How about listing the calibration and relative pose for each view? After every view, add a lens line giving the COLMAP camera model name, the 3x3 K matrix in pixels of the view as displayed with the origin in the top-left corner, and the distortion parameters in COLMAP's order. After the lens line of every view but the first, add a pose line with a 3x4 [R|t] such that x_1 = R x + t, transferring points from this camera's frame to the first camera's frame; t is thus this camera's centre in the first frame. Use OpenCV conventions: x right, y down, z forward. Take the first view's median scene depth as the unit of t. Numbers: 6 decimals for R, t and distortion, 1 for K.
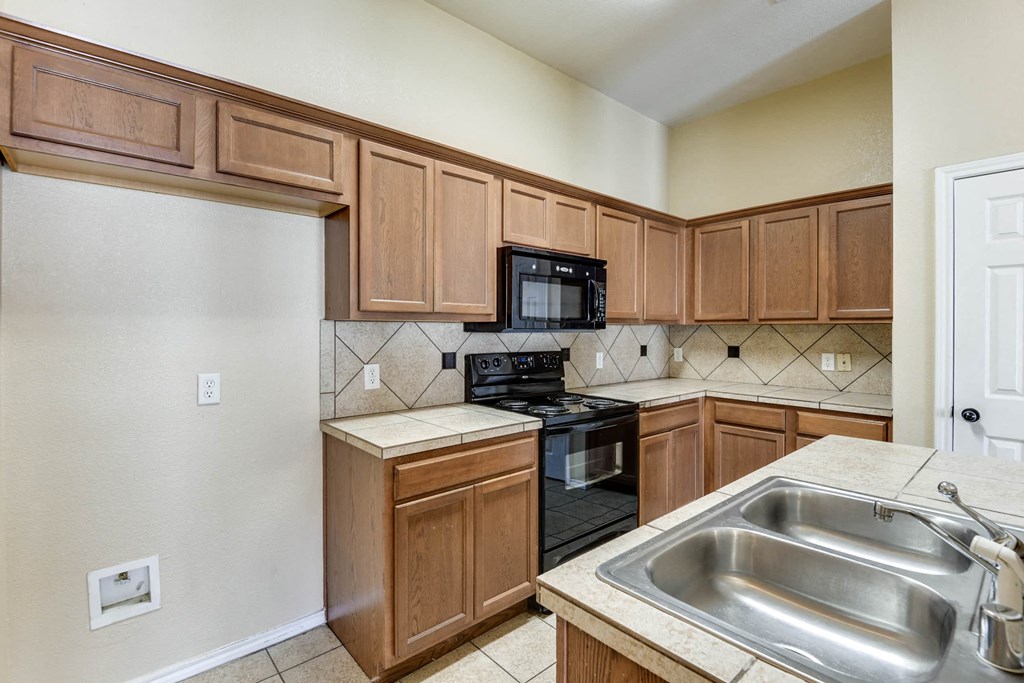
lens RADIAL K [[471.0, 0, 511.1], [0, 471.0, 330.2], [0, 0, 1]] dist [-0.003042, -0.000732]
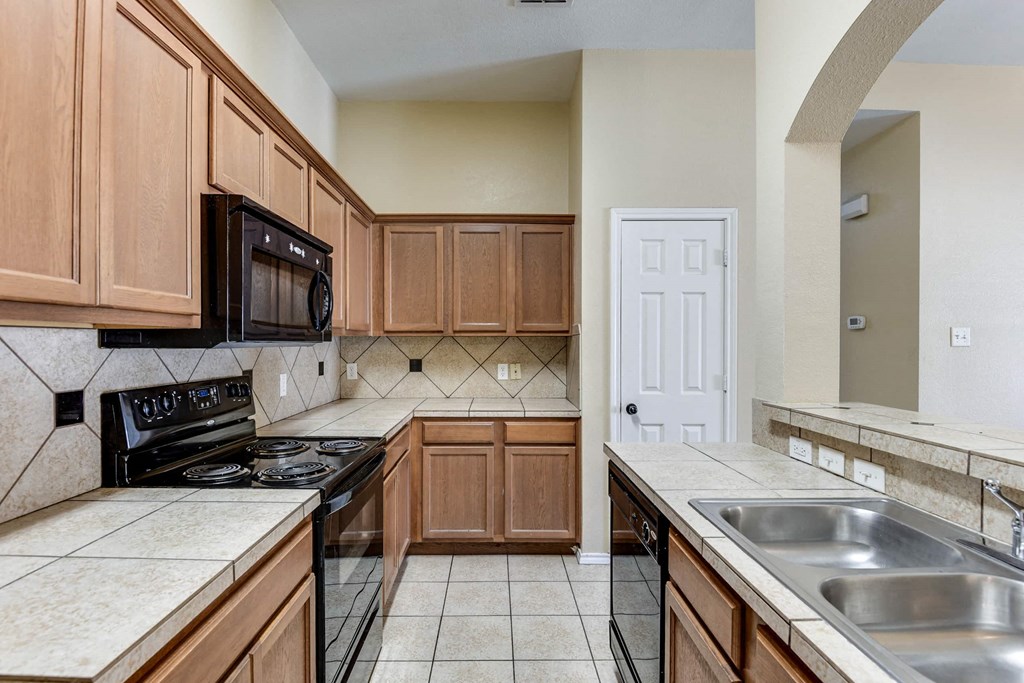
lens RADIAL K [[490.0, 0, 500.3], [0, 490.0, 344.5], [0, 0, 1]] dist [0.012388, -0.031141]
pose [[0.653724, -0.006489, 0.756705, -0.206716], [0.002849, 0.999977, 0.006114, -0.001842], [-0.756728, -0.001841, 0.653728, 0.323583]]
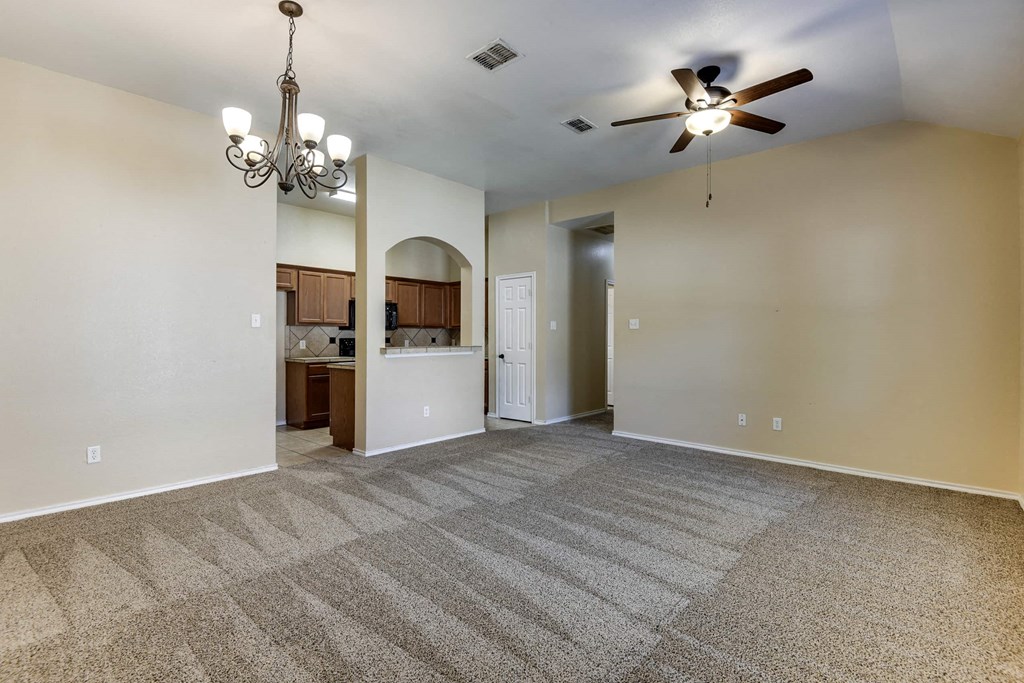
lens RADIAL K [[471.0, 0, 511.1], [0, 471.0, 330.2], [0, 0, 1]] dist [-0.003042, -0.000732]
pose [[0.994053, 0.001058, 0.108897, 0.564122], [0.000931, 0.999834, -0.018220, 0.052850], [-0.108898, 0.018213, 0.993886, -1.718340]]
